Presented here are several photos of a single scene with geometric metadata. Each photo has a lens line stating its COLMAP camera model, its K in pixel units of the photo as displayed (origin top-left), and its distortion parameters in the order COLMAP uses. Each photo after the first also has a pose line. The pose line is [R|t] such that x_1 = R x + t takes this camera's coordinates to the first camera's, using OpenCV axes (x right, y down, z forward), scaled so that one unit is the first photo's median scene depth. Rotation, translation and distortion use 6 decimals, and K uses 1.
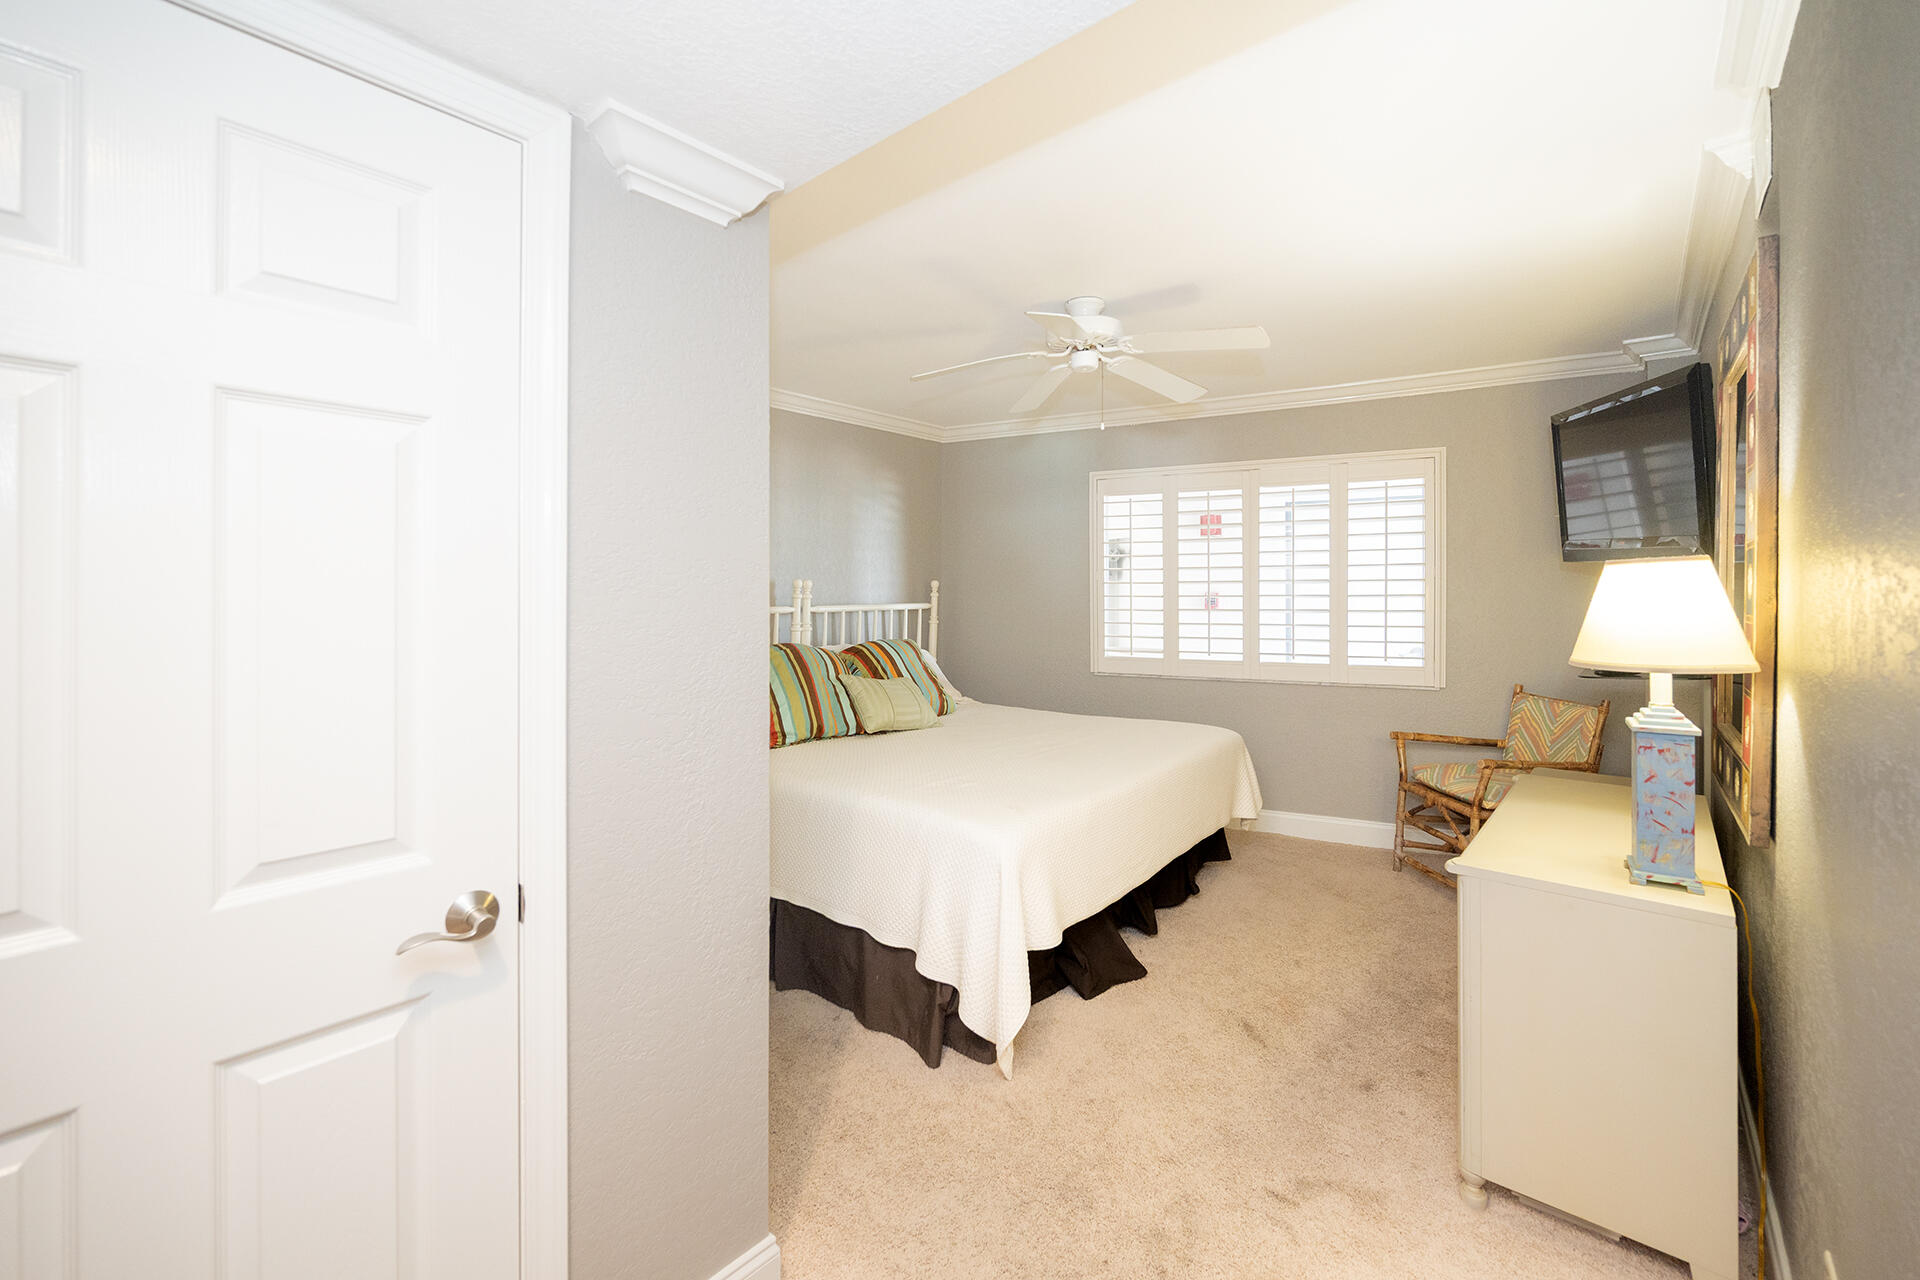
lens RADIAL K [[777.3, 0, 962.5], [0, 777.3, 595.3], [0, 0, 1]] dist [0.000401, -0.000410]
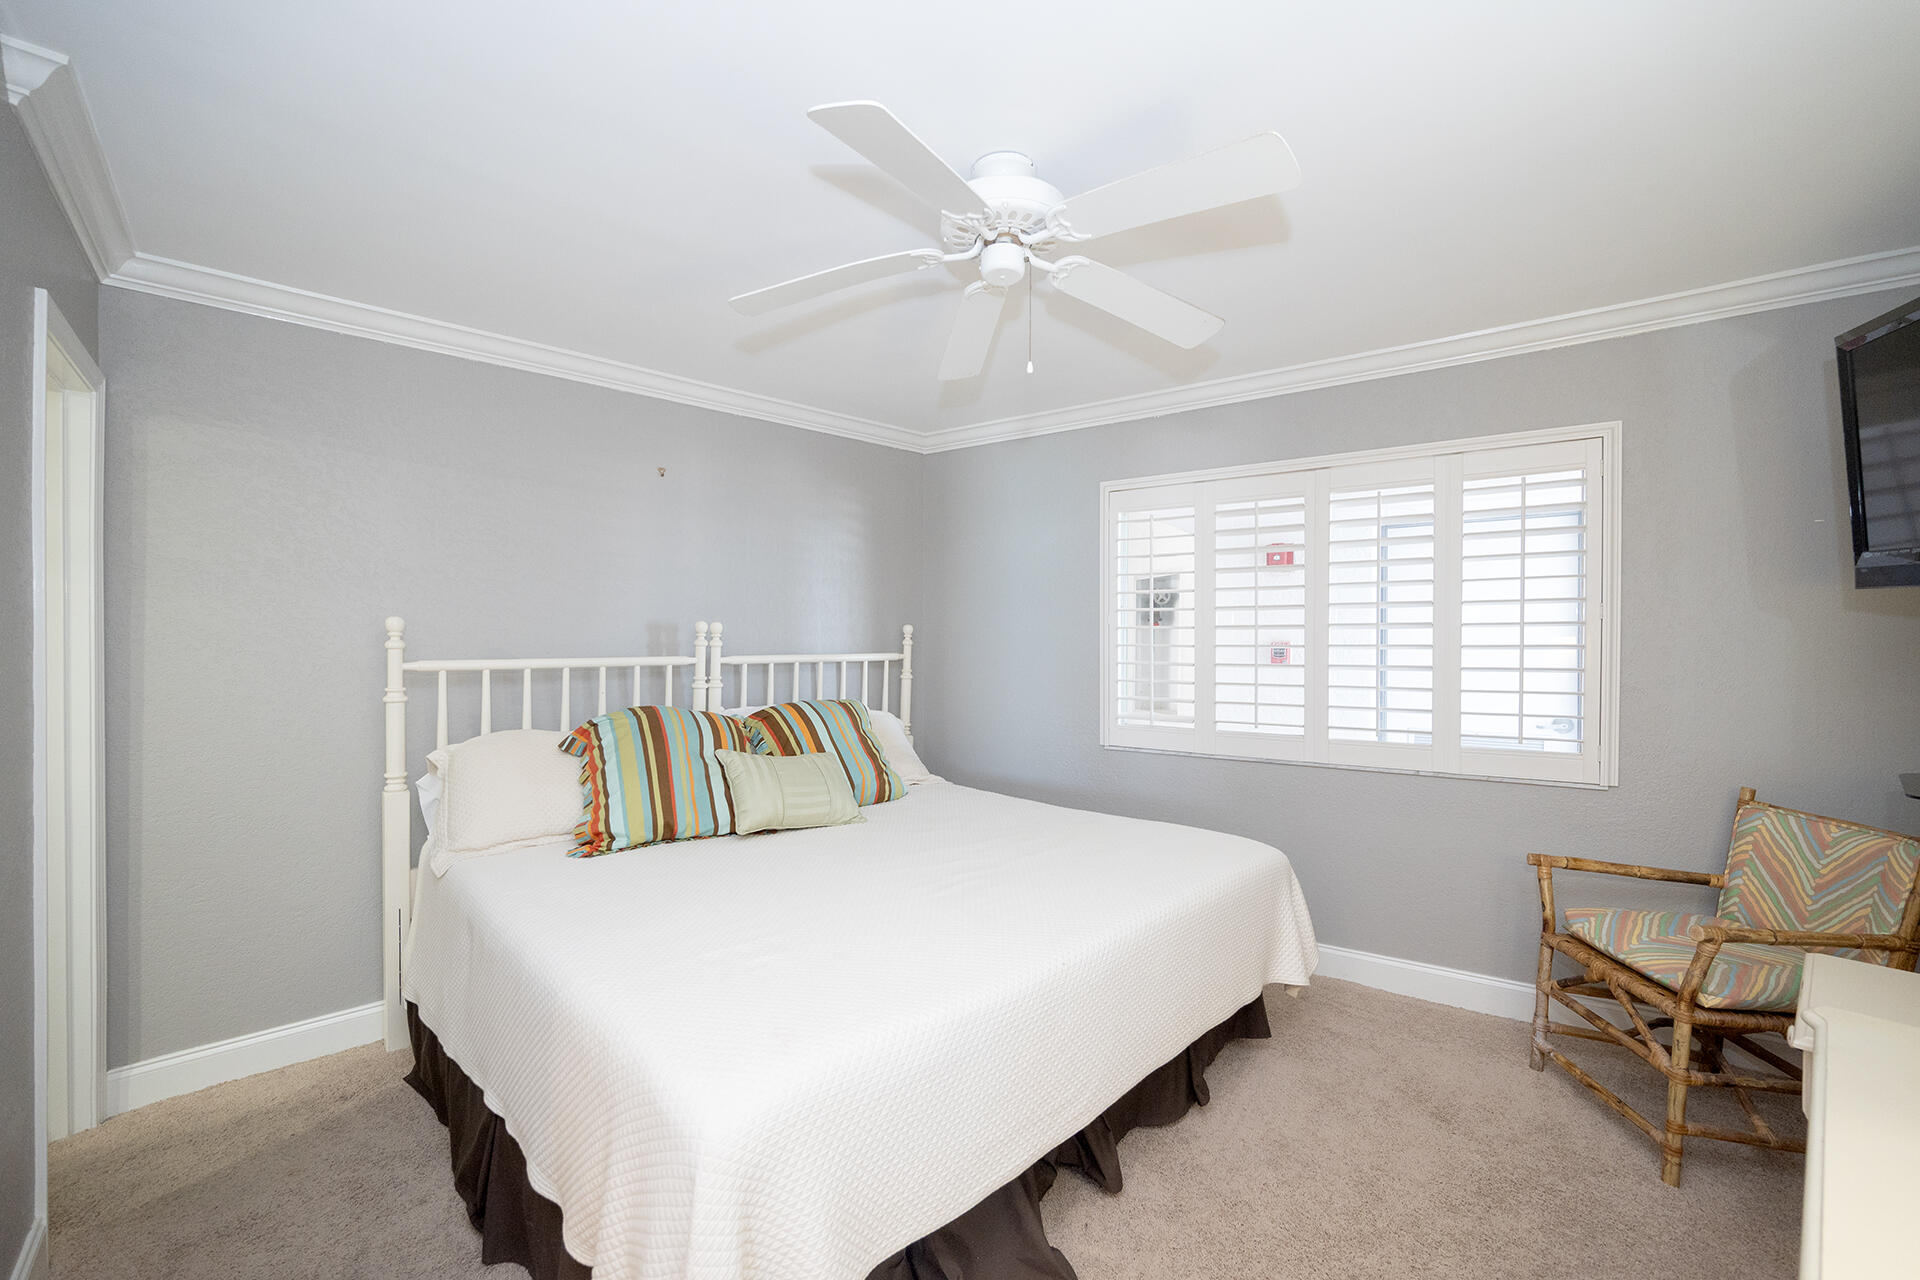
lens RADIAL K [[777.8, 0, 955.4], [0, 777.8, 647.0], [0, 0, 1]] dist [-0.000282, -0.000085]
pose [[0.992429, 0.005725, -0.122689, 0.146969], [-0.005330, 0.999979, 0.003551, 0.001046], [0.122707, -0.002870, 0.992439, 0.282905]]
